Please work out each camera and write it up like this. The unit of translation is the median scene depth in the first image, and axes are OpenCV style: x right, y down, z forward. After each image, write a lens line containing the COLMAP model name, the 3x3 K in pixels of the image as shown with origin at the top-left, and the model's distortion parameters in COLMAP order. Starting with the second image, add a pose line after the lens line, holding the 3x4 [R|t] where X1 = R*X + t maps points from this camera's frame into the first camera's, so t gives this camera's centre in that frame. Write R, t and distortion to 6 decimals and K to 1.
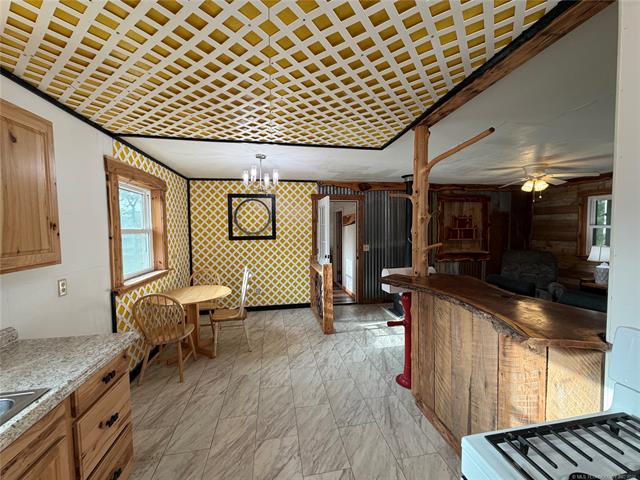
lens RADIAL K [[257.9, 0, 314.2], [0, 257.9, 240.7], [0, 0, 1]] dist [-0.001610, 0.000754]
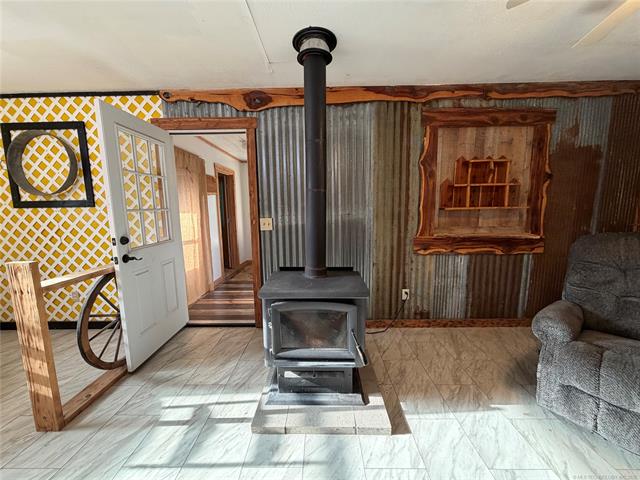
lens RADIAL K [[257.9, 0, 314.6], [0, 257.9, 240.2], [0, 0, 1]] dist [-0.001610, 0.000754]
pose [[0.982153, 0.021342, -0.186870, 0.422230], [-0.005585, 0.996412, 0.084445, 0.017116], [0.188002, -0.081894, 0.978749, 0.544860]]
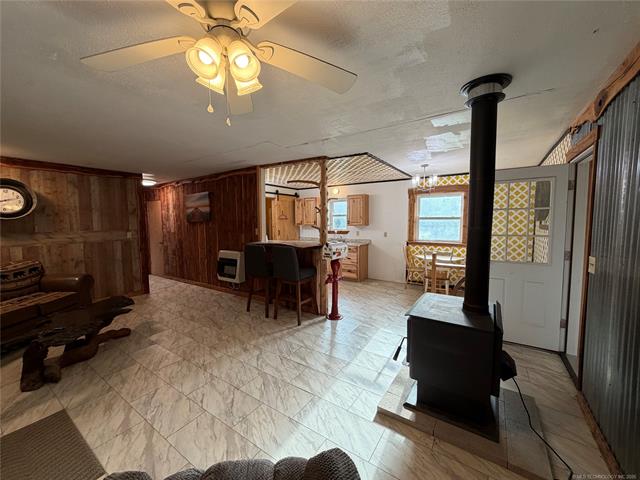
lens RADIAL K [[257.9, 0, 318.6], [0, 257.9, 242.8], [0, 0, 1]] dist [-0.001610, 0.000754]
pose [[-0.694534, 0.075946, -0.715440, 0.799263], [-0.019736, 0.992028, 0.124466, -0.045375], [0.719189, 0.100566, -0.687498, 1.030513]]
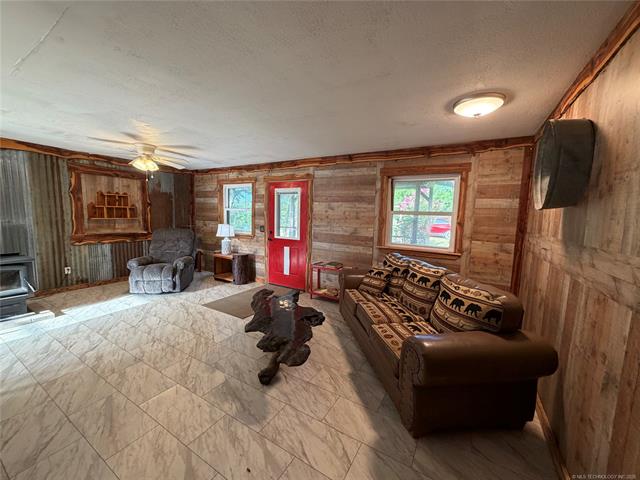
lens RADIAL K [[257.9, 0, 321.2], [0, 257.9, 240.7], [0, 0, 1]] dist [-0.001610, 0.000754]
pose [[0.647583, -0.051376, 0.760261, 0.406518], [0.002784, 0.997877, 0.065062, 0.017508], [-0.761990, -0.040017, 0.646351, -0.164363]]
